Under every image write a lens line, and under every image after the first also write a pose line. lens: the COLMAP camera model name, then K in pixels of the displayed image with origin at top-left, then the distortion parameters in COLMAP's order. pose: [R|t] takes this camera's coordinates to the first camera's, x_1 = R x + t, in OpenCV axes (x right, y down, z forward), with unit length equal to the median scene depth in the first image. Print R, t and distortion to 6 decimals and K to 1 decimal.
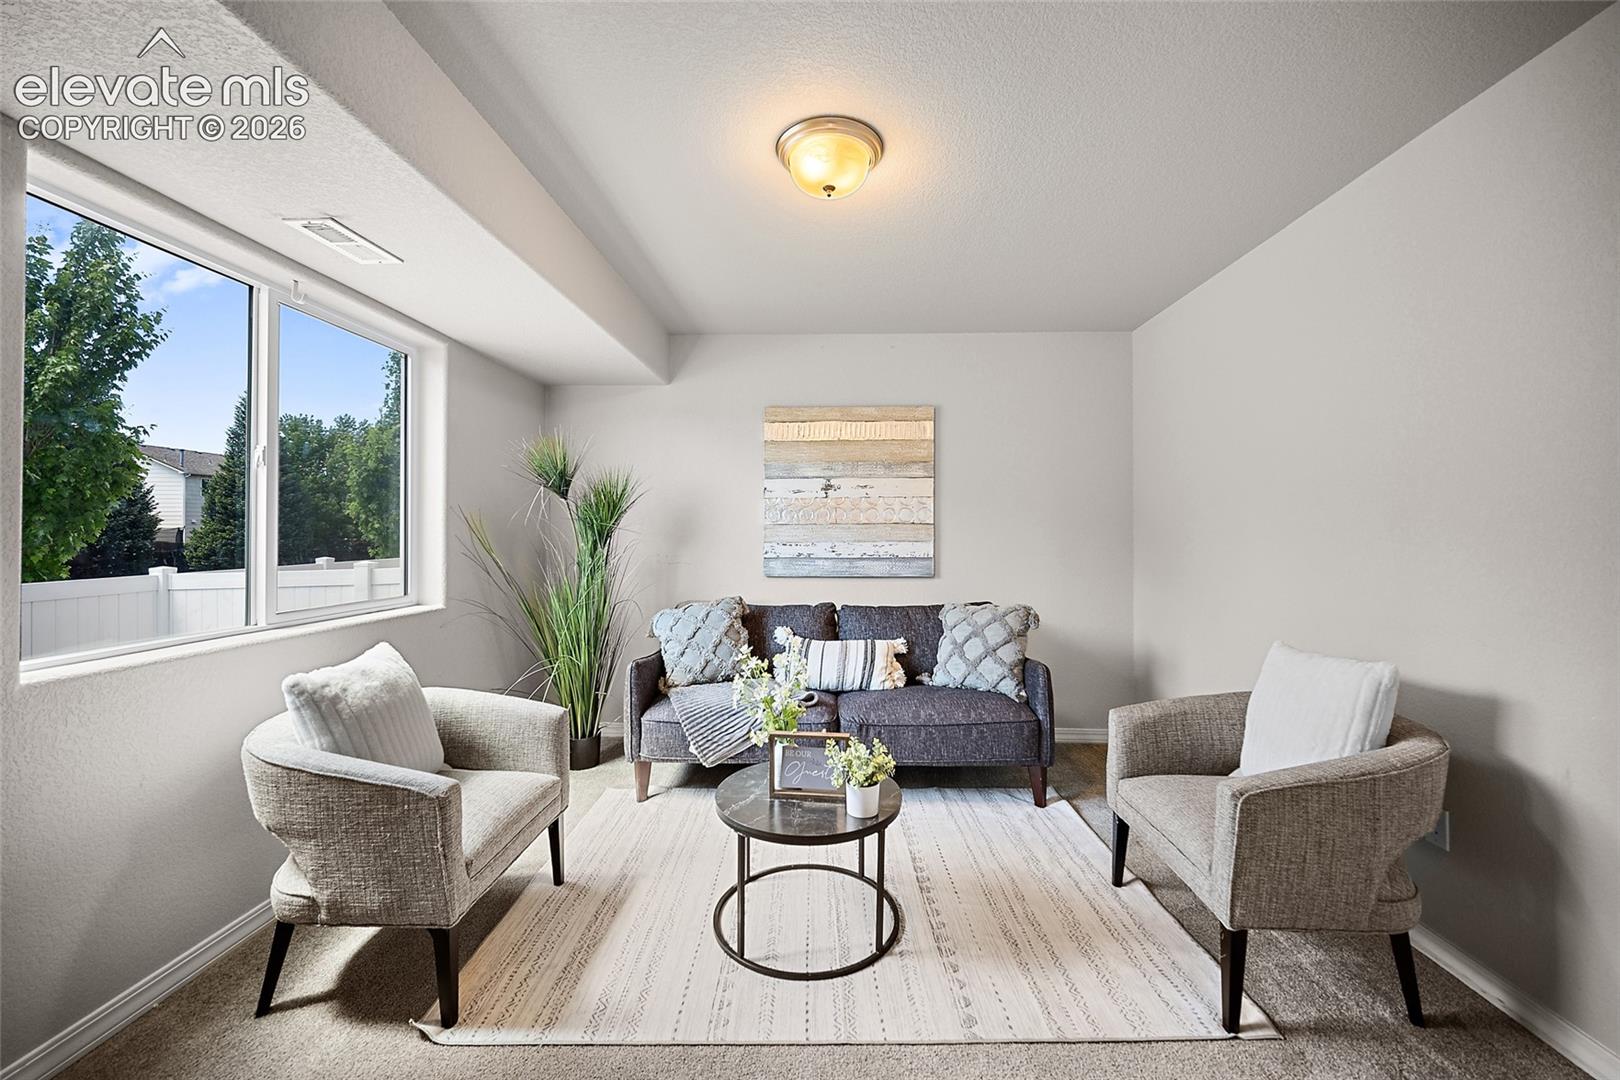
lens RADIAL K [[636.9, 0, 811.4], [0, 636.9, 535.0], [0, 0, 1]] dist [-0.003527, 0.001299]
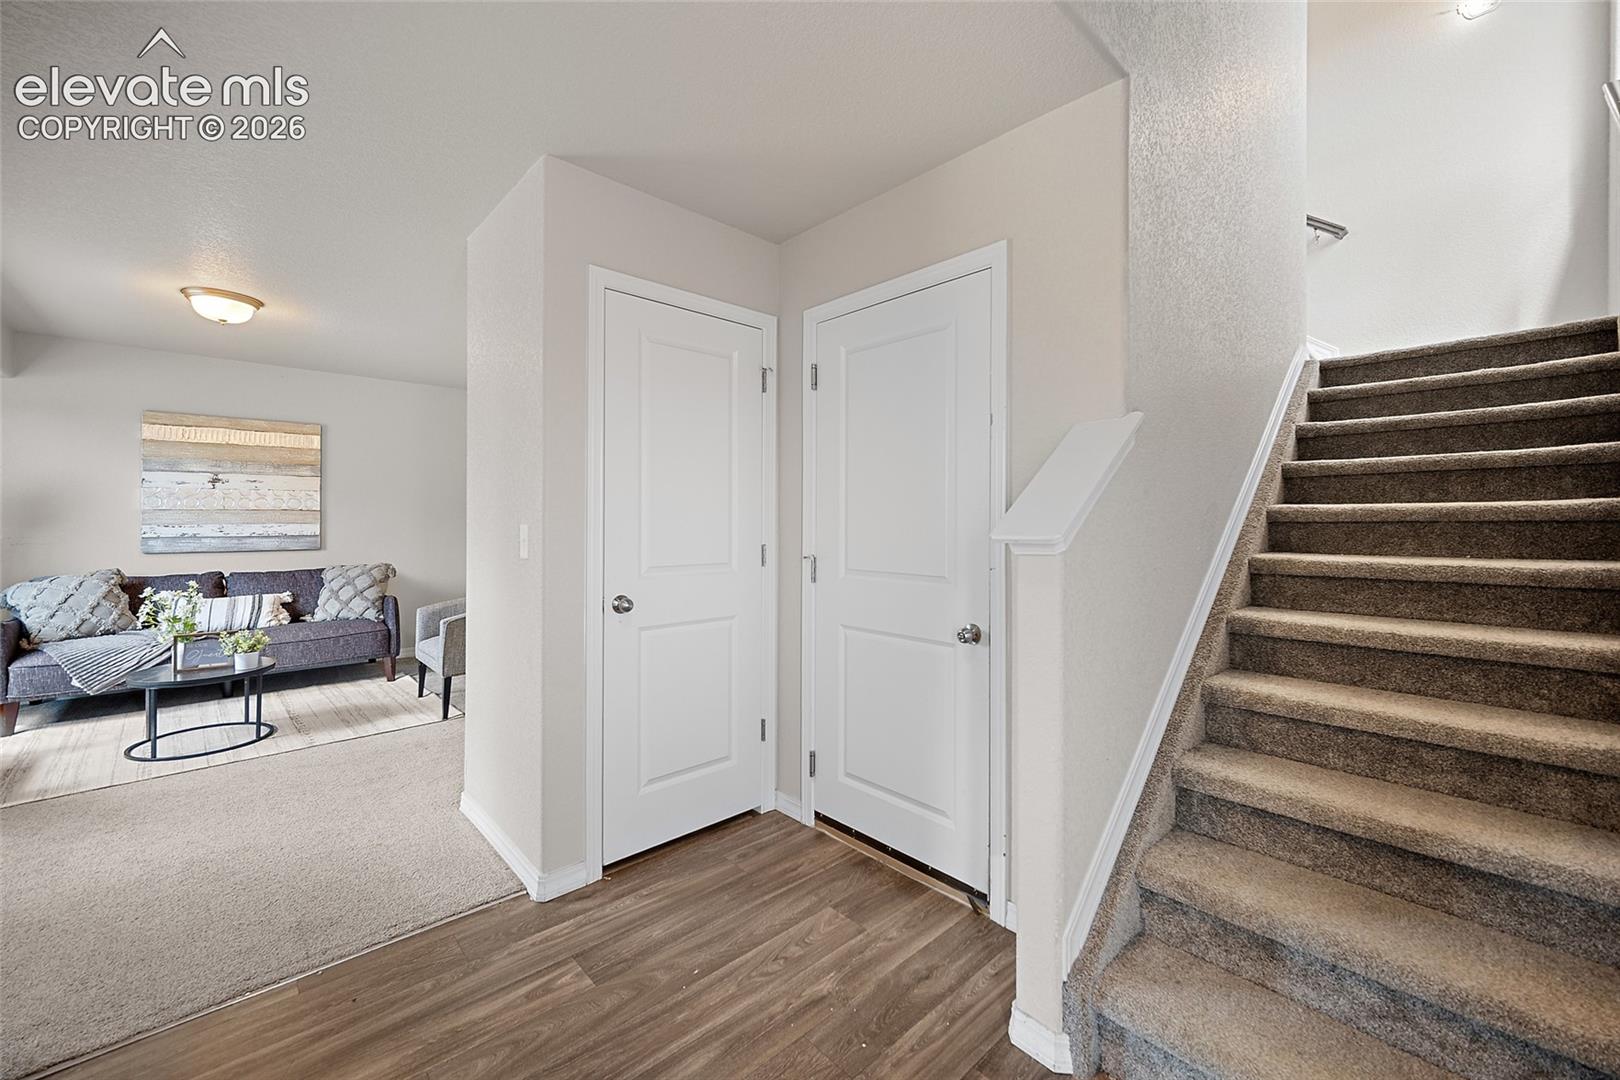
lens RADIAL K [[636.9, 0, 806.2], [0, 636.9, 519.6], [0, 0, 1]] dist [-0.003527, 0.001299]
pose [[0.705379, 0.002508, 0.708826, -0.047348], [-0.000627, 0.999996, -0.002915, 0.005895], [-0.708830, 0.001612, 0.705378, -0.834176]]
